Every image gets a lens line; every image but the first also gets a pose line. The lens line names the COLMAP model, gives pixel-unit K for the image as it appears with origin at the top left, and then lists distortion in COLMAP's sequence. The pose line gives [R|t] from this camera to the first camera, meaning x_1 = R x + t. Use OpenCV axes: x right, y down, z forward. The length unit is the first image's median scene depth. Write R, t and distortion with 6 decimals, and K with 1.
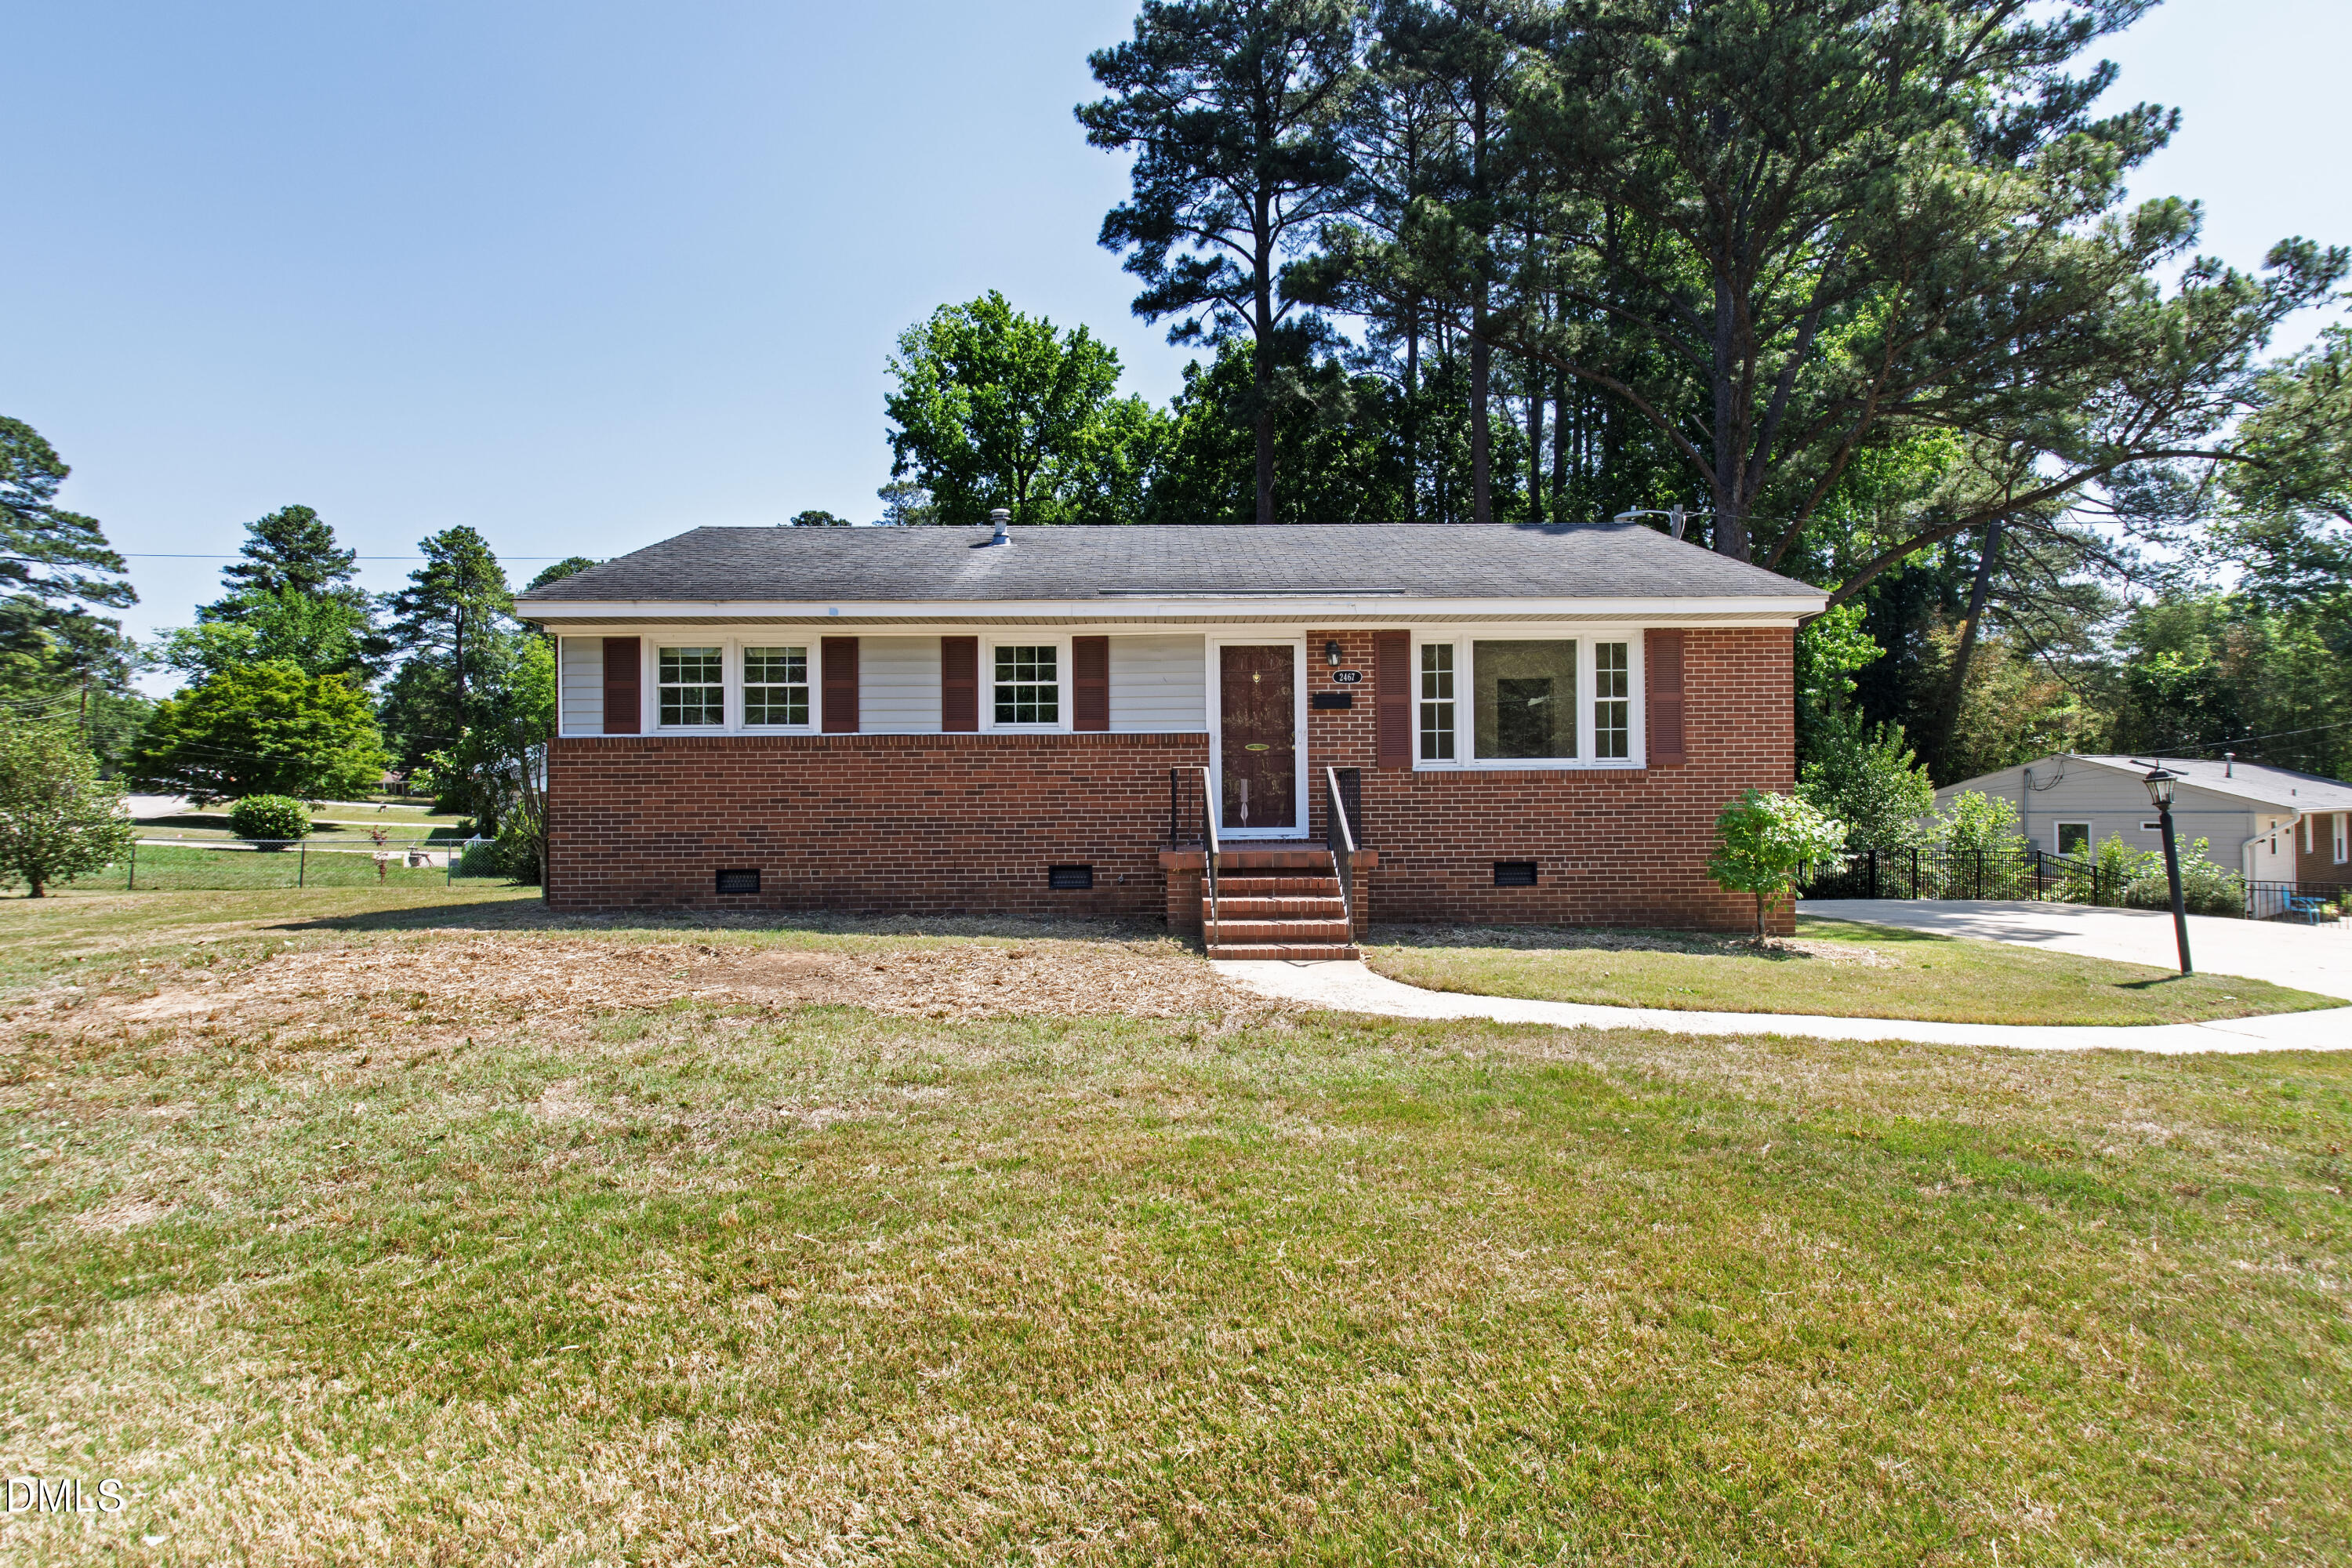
lens RADIAL K [[1078.0, 0, 1176.0], [0, 1078.0, 784.0], [0, 0, 1]] dist [-0.000861, -0.000096]
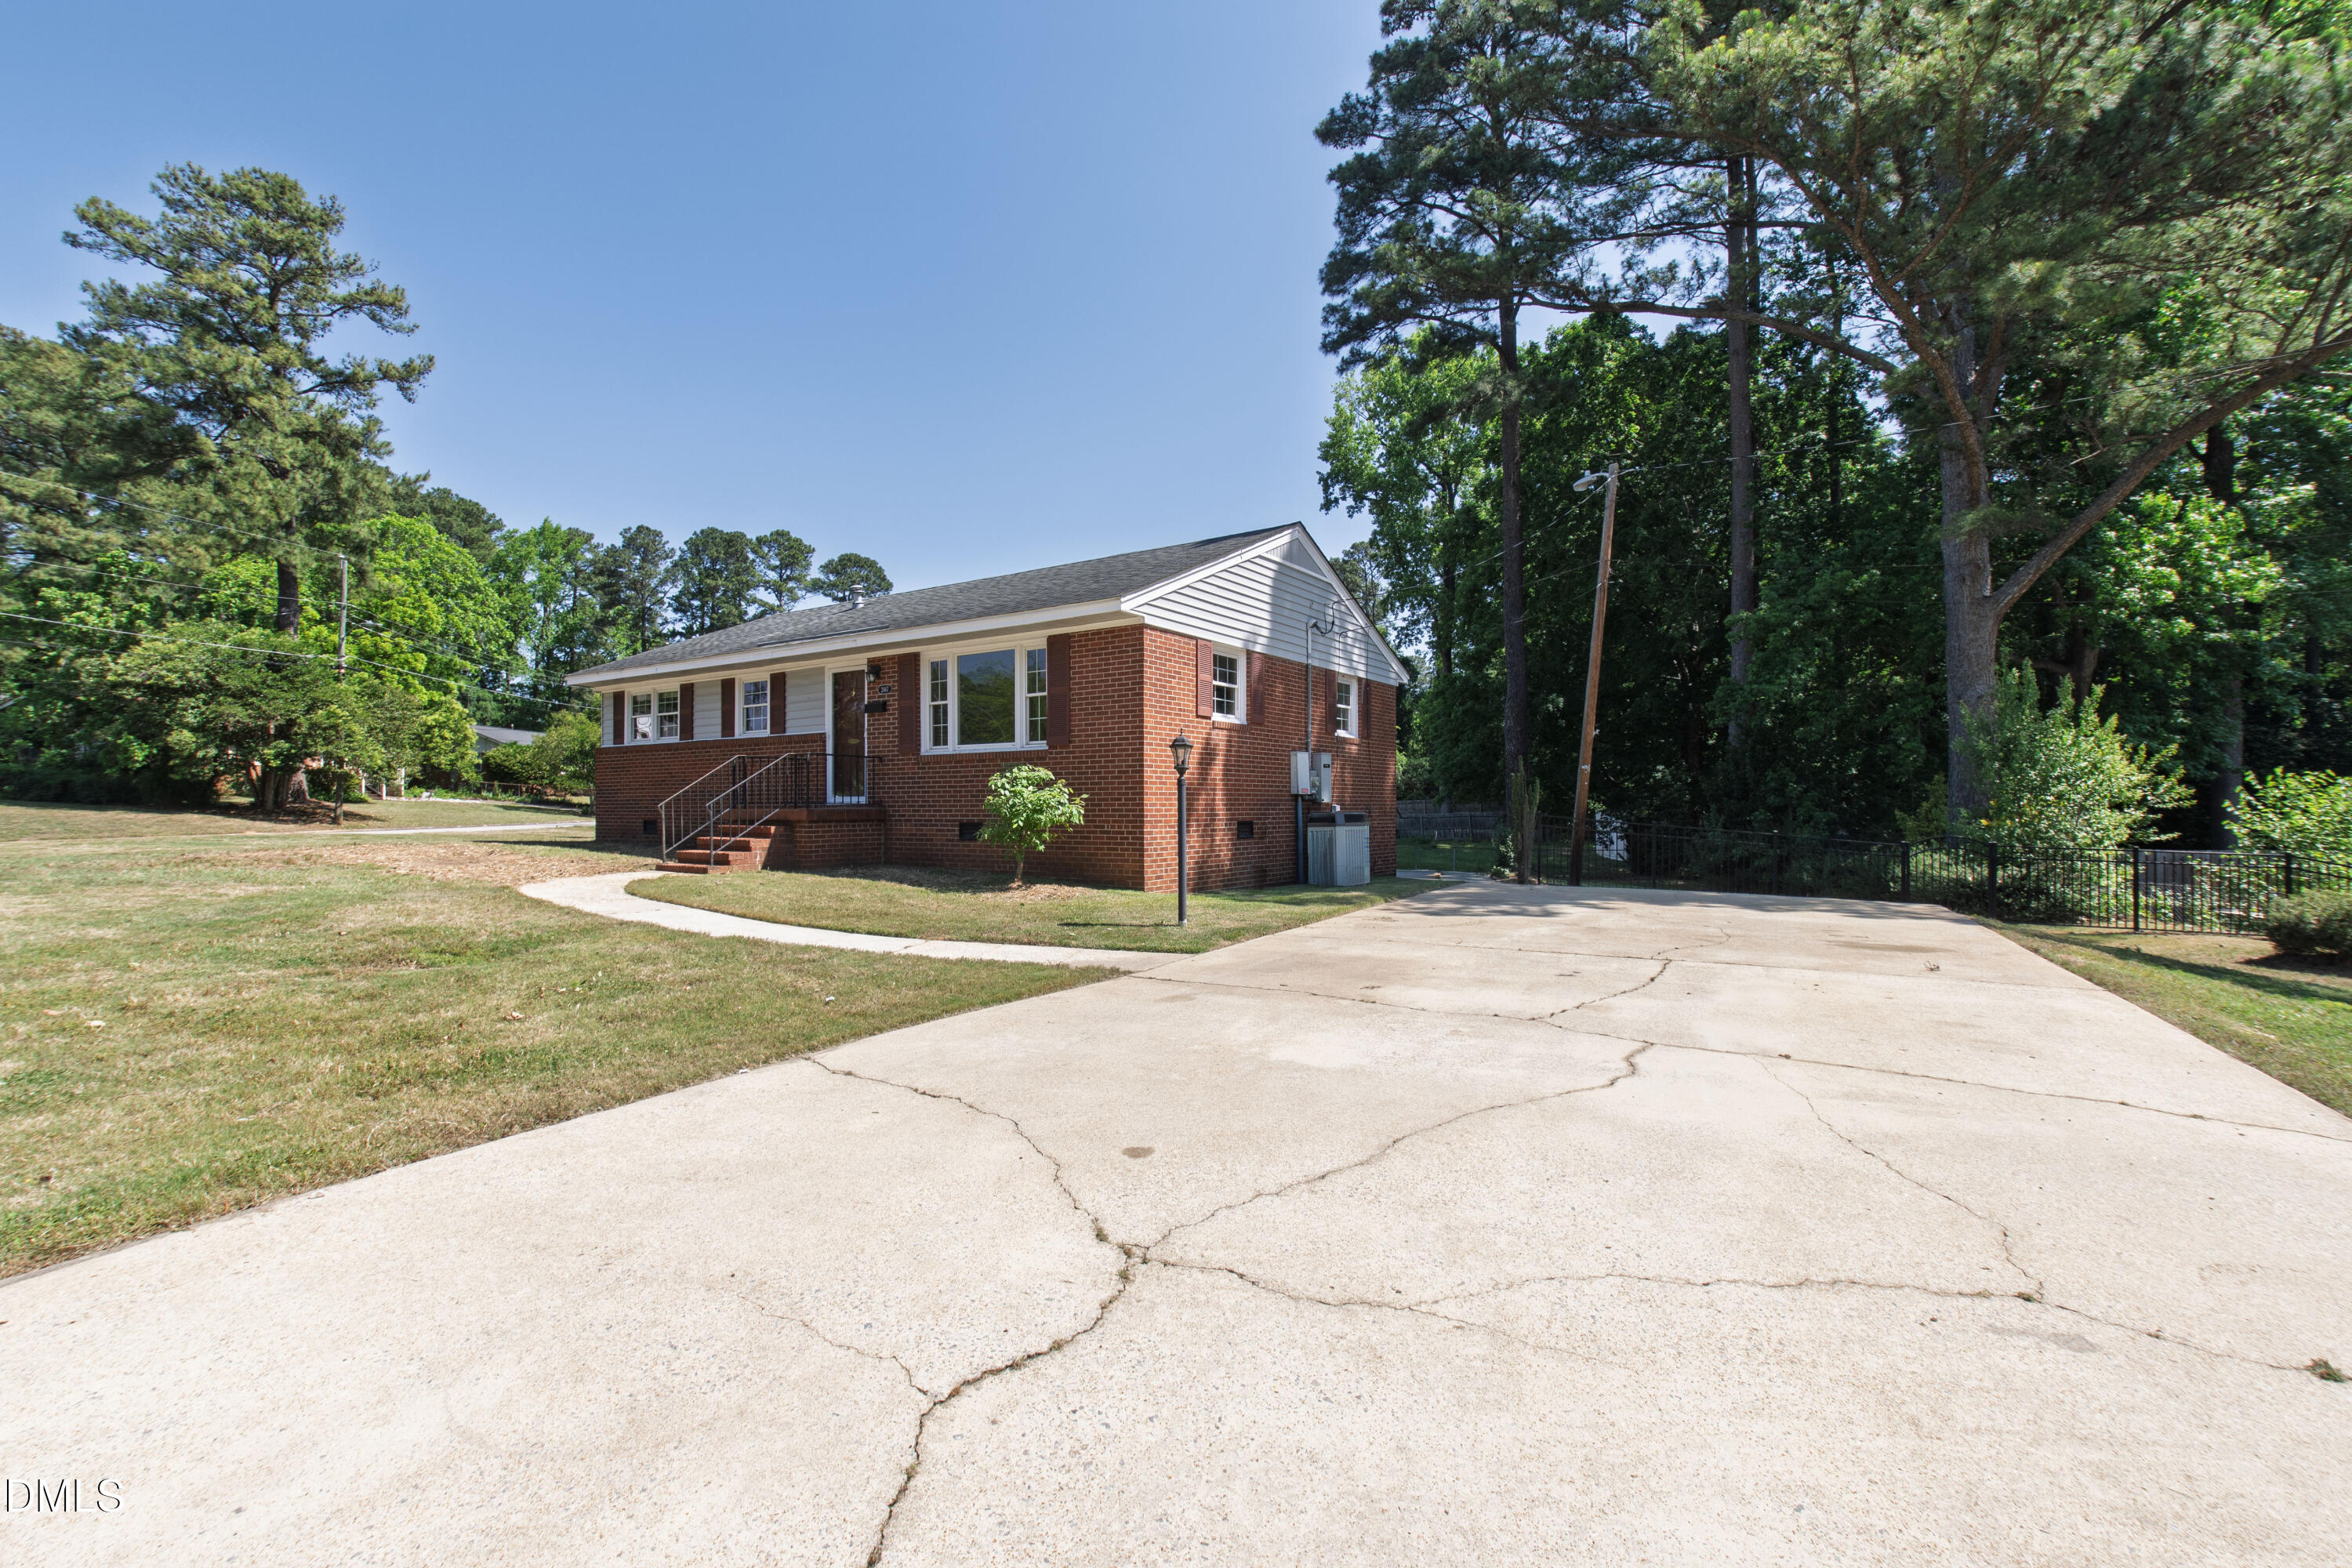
lens RADIAL K [[1022.0, 0, 1175.5], [0, 1022.0, 793.9], [0, 0, 1]] dist [-0.001155, -0.000284]
pose [[0.820853, -0.000834, -0.571139, 1.223516], [0.005273, 0.999967, 0.006118, 0.030549], [0.571115, -0.008034, 0.820831, 0.119451]]
